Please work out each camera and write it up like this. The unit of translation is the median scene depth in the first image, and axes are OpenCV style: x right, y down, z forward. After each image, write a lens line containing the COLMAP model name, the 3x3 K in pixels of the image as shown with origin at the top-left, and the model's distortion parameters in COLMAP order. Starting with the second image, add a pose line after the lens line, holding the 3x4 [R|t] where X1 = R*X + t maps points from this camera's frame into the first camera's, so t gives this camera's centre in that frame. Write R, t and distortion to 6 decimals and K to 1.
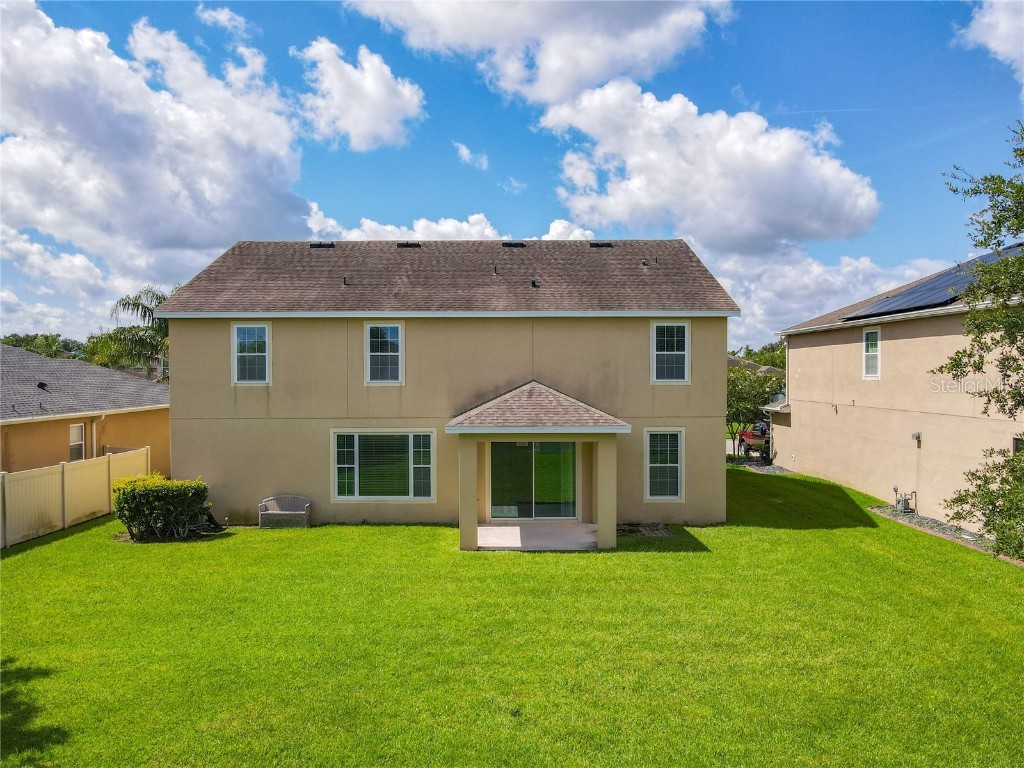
lens RADIAL K [[752.8, 0, 505.1], [0, 752.8, 383.4], [0, 0, 1]] dist [0.005579, 0.006488]
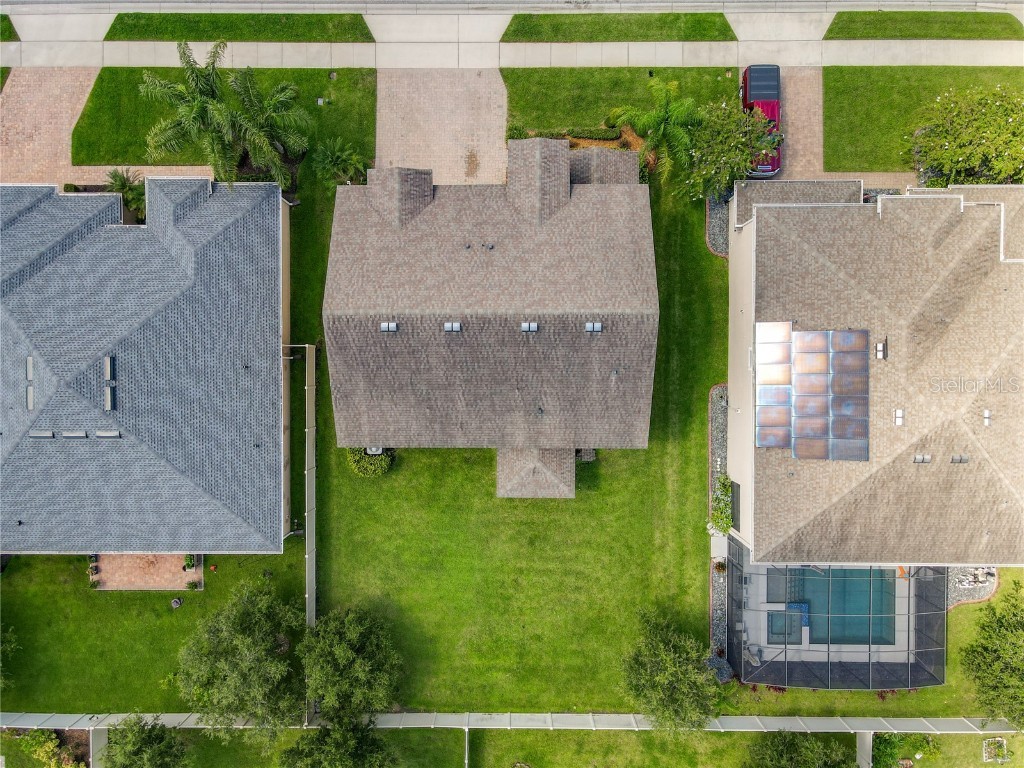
lens RADIAL K [[752.8, 0, 505.1], [0, 752.8, 383.4], [0, 0, 1]] dist [0.005579, 0.006488]
pose [[0.999975, -0.001421, -0.006919, -0.030900], [0.006918, -0.001151, 0.999975, -1.972851], [-0.001429, -0.999998, -0.001141, 1.148610]]
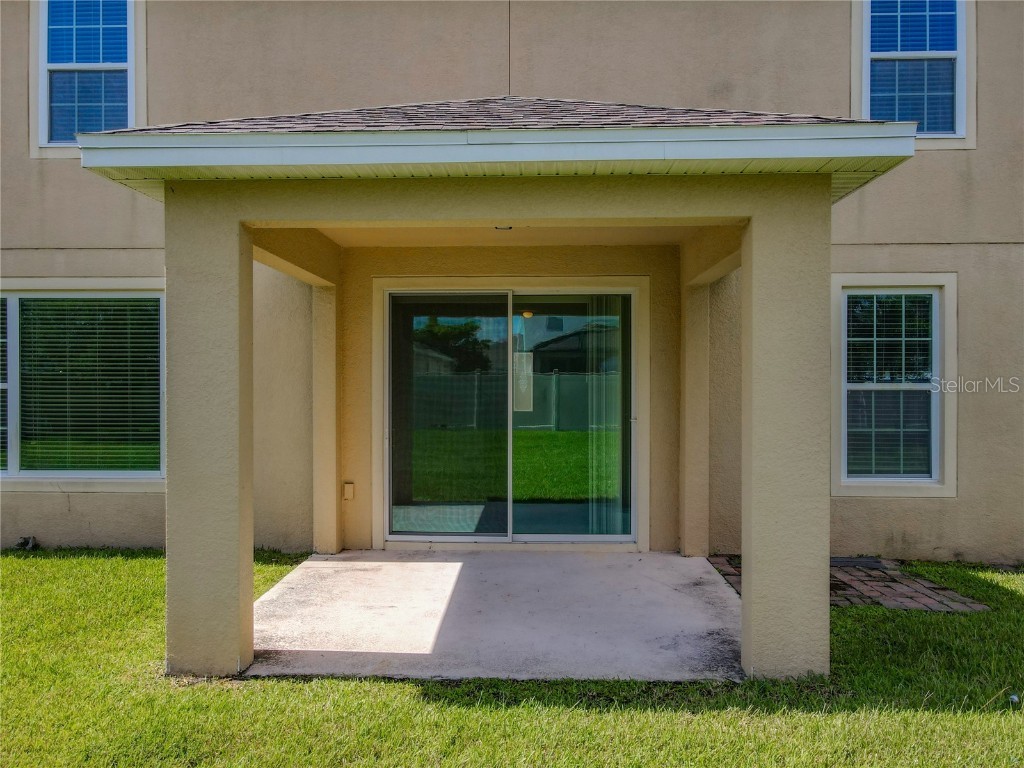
lens RADIAL K [[752.8, 0, 505.1], [0, 752.8, 383.4], [0, 0, 1]] dist [0.005579, 0.006488]
pose [[0.999480, 0.003316, -0.032072, 0.046680], [-0.003764, 0.999896, -0.013914, 0.113163], [0.032022, 0.014027, 0.999389, 0.654482]]
